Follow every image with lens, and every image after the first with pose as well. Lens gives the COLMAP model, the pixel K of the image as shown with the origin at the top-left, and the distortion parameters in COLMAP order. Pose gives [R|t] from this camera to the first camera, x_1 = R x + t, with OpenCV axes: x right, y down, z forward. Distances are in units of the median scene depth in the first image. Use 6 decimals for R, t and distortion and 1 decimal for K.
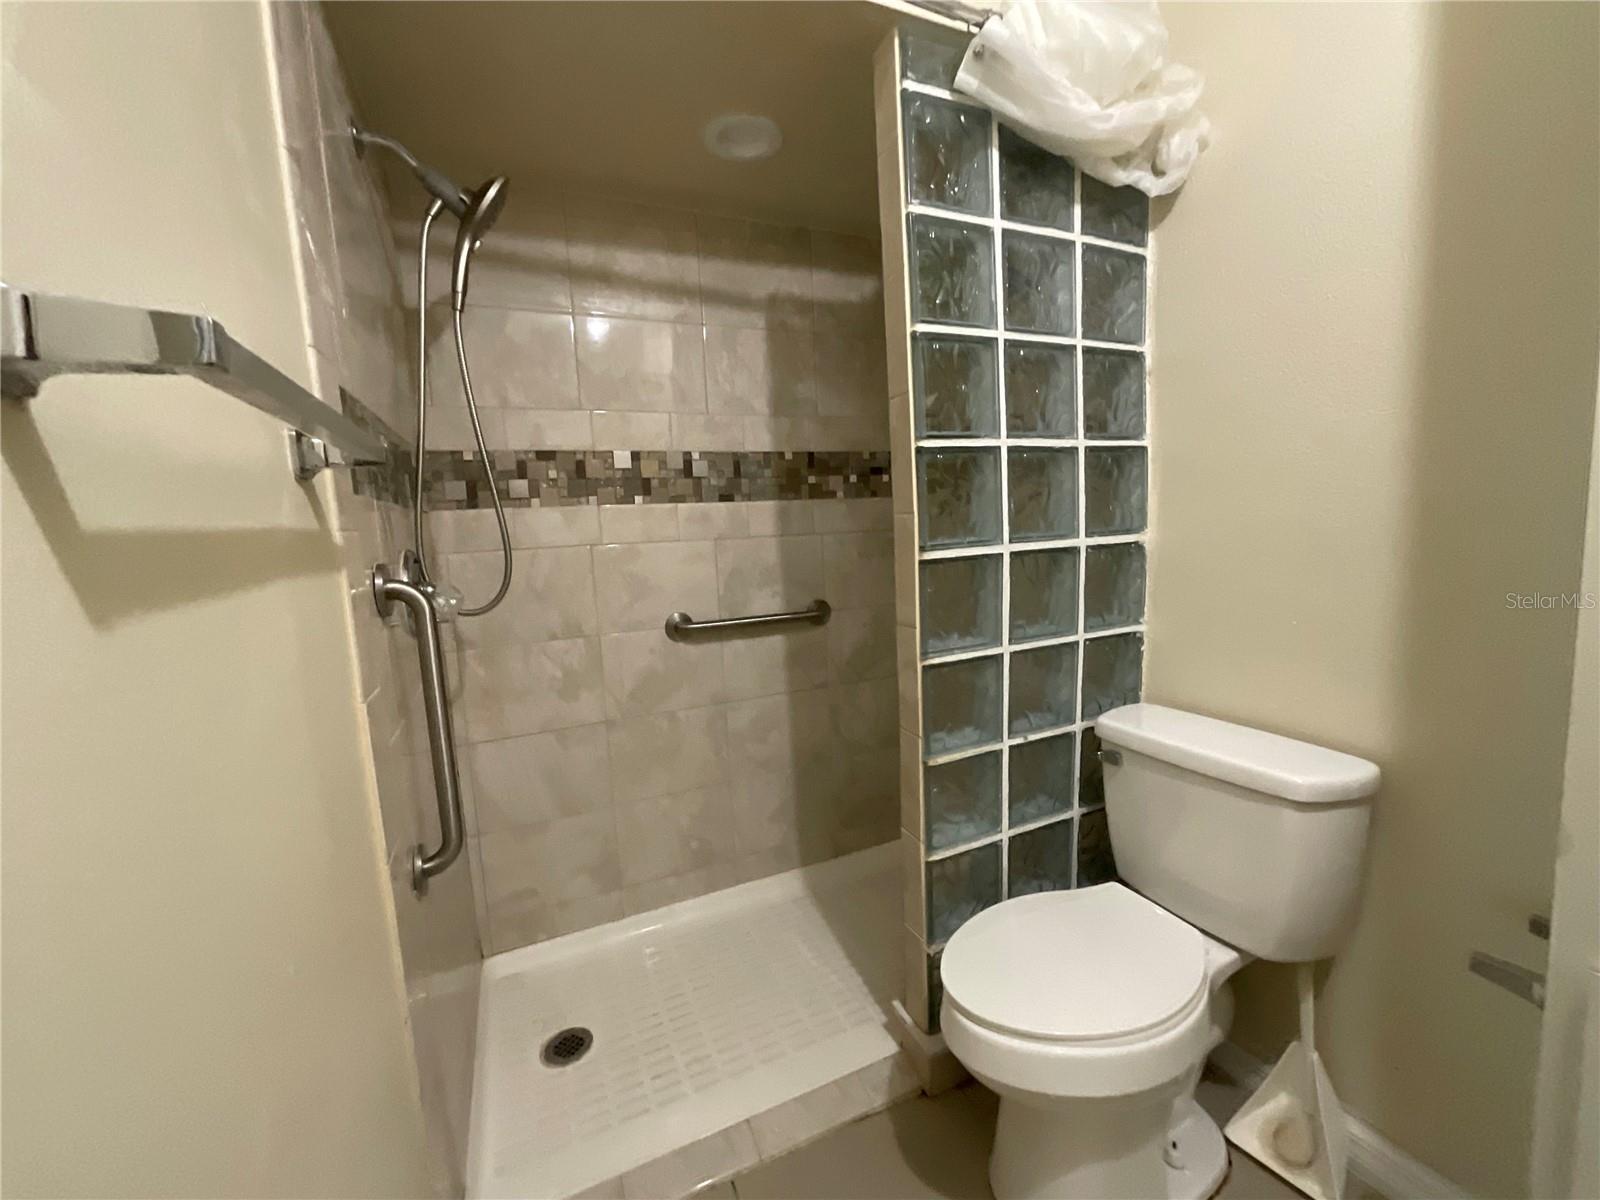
lens RADIAL K [[644.4, 0, 800.0], [0, 644.4, 600.0], [0, 0, 1]] dist [0.000766, 0.000563]
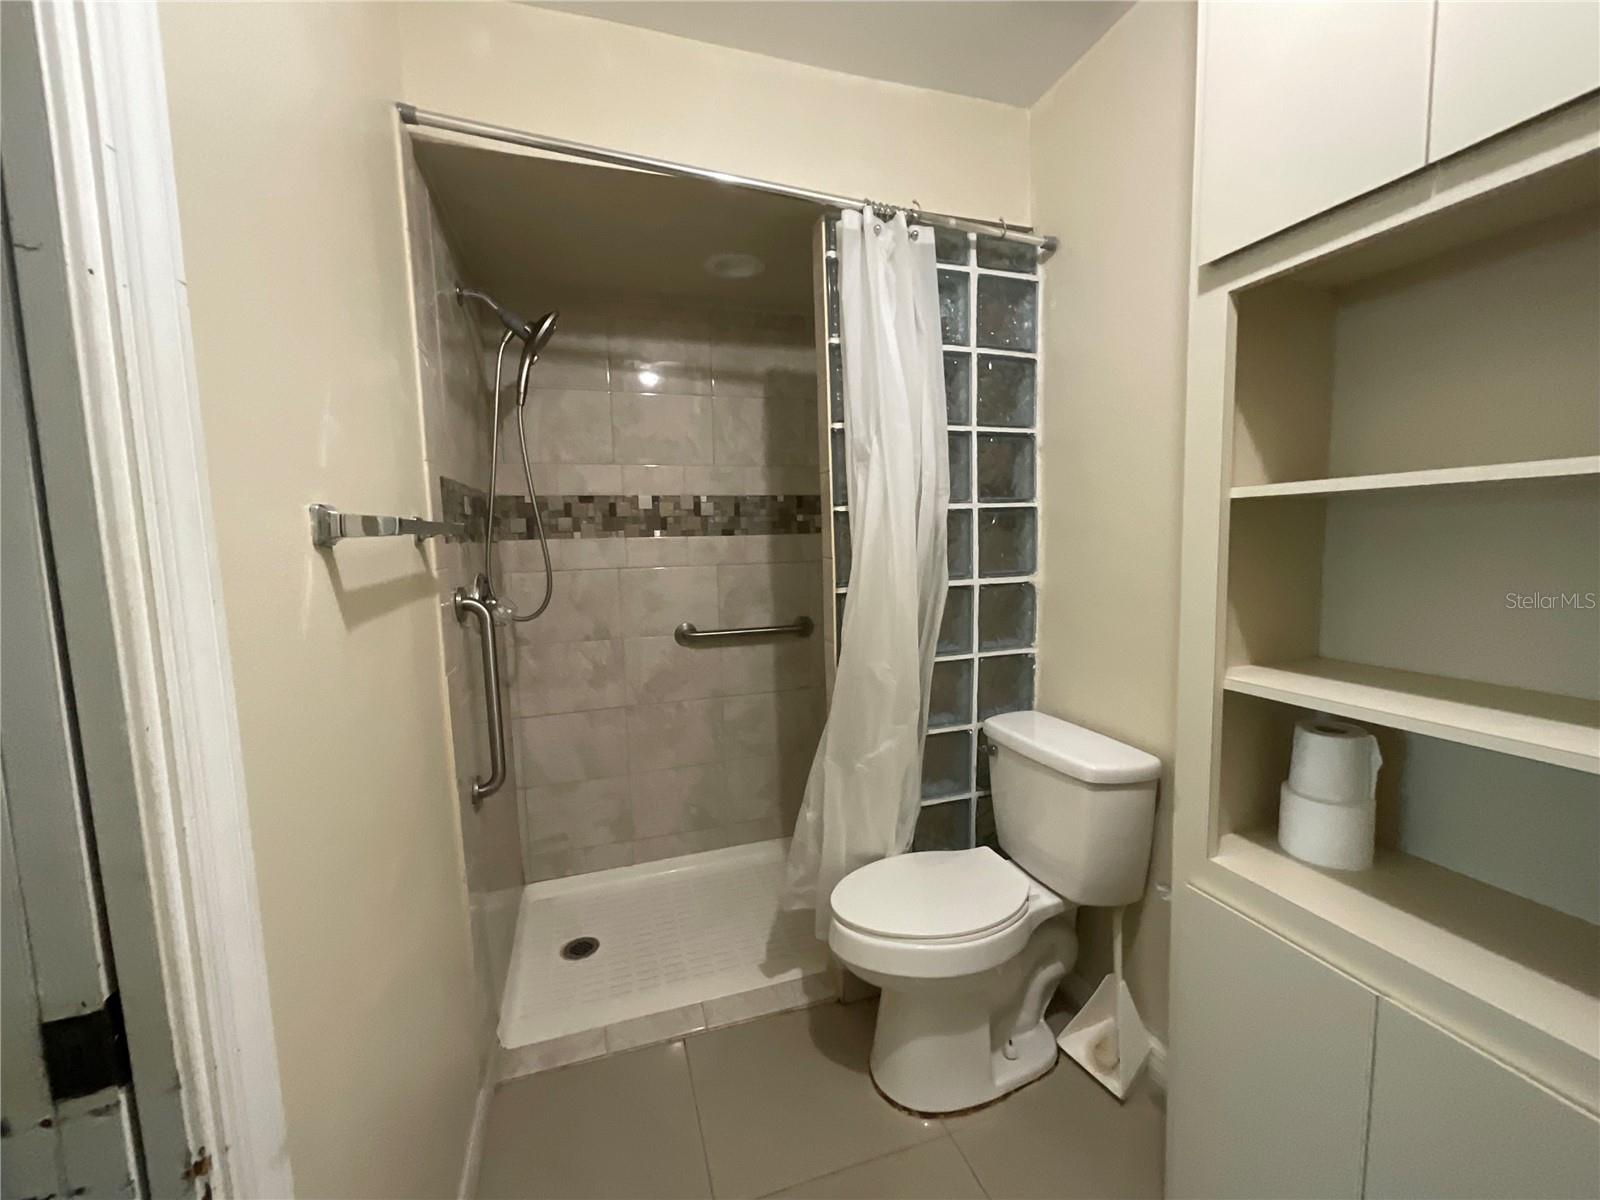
lens RADIAL K [[642.2, 0, 800.0], [0, 642.2, 600.0], [0, 0, 1]] dist [-0.000135, -0.000180]
pose [[0.994493, 0.034308, -0.099027, 0.196130], [-0.035692, 0.999288, -0.012230, -0.022936], [0.098537, 0.015697, 0.995010, -0.282485]]
